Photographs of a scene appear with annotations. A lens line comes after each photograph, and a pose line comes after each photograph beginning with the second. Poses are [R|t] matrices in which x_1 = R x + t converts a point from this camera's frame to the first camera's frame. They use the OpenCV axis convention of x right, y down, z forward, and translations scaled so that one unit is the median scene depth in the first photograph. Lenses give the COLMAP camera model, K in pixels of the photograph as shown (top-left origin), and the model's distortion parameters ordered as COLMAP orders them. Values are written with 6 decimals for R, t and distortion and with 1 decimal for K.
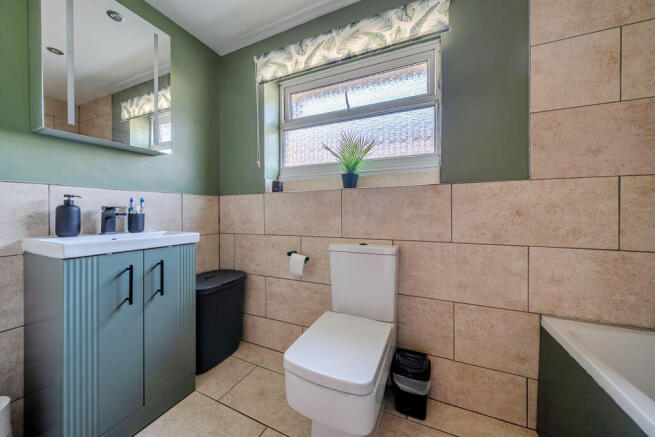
lens RADIAL K [[226.1, 0, 331.4], [0, 226.1, 210.7], [0, 0, 1]] dist [-0.007078, -0.000042]
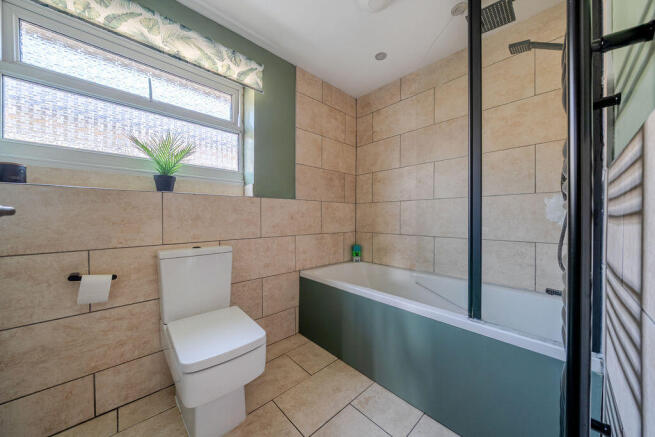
lens RADIAL K [[226.1, 0, 331.4], [0, 226.1, 210.7], [0, 0, 1]] dist [-0.007078, -0.000042]
pose [[0.378743, 0.022821, 0.925220, -0.611773], [-0.012821, 0.999729, -0.019411, -0.011093], [-0.925413, -0.004510, 0.378933, 0.020399]]
